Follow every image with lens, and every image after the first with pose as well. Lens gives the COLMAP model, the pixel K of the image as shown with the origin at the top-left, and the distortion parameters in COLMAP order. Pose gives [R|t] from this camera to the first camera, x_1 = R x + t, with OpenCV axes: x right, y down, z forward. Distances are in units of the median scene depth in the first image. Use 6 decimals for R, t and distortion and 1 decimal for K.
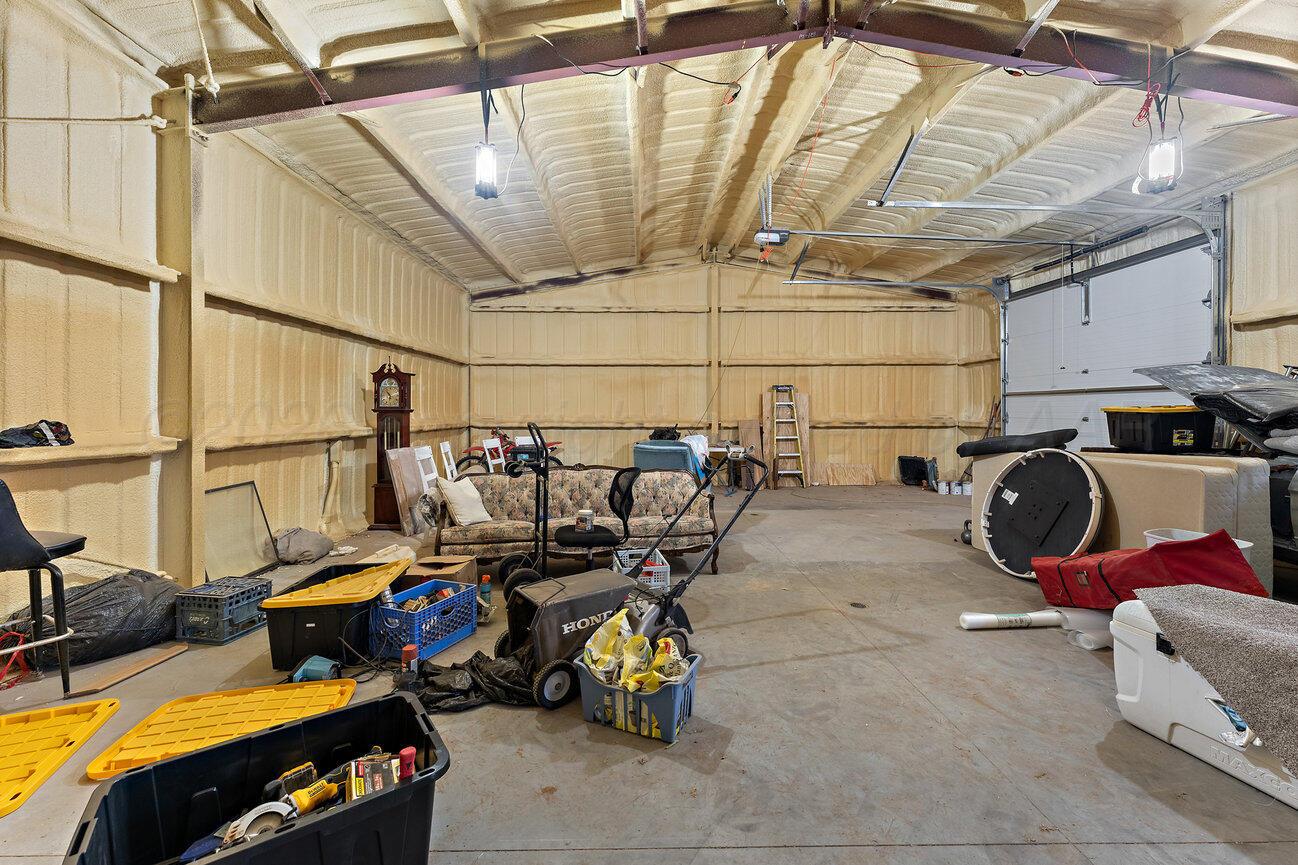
lens RADIAL K [[542.1, 0, 660.0], [0, 542.1, 404.9], [0, 0, 1]] dist [0.002920, 0.000281]
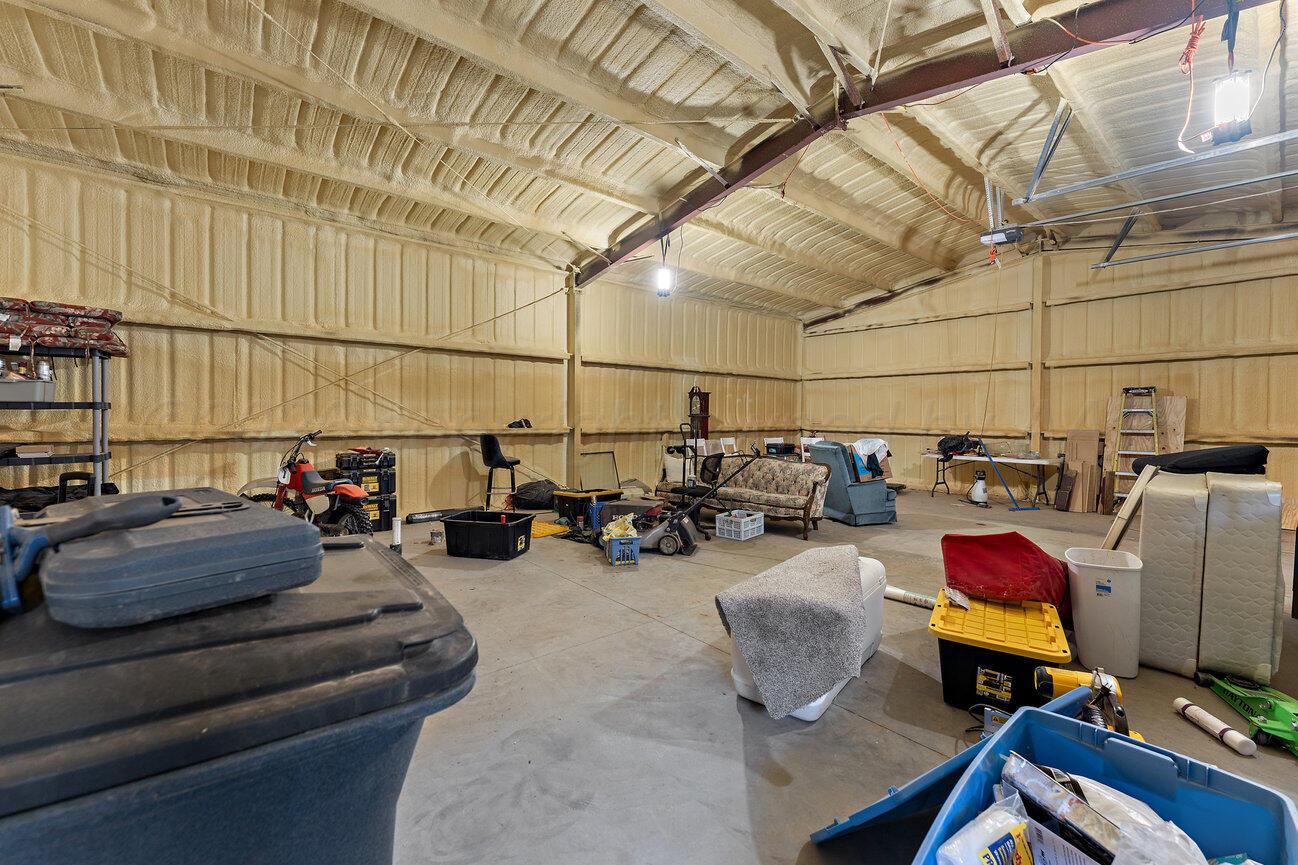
lens RADIAL K [[535.8, 0, 647.1], [0, 535.8, 415.3], [0, 0, 1]] dist [0.000655, -0.000034]
pose [[0.624996, 0.004321, -0.780616, 0.630223], [0.001746, 0.999974, 0.006933, -0.002867], [0.780626, -0.005696, 0.624972, -0.089759]]
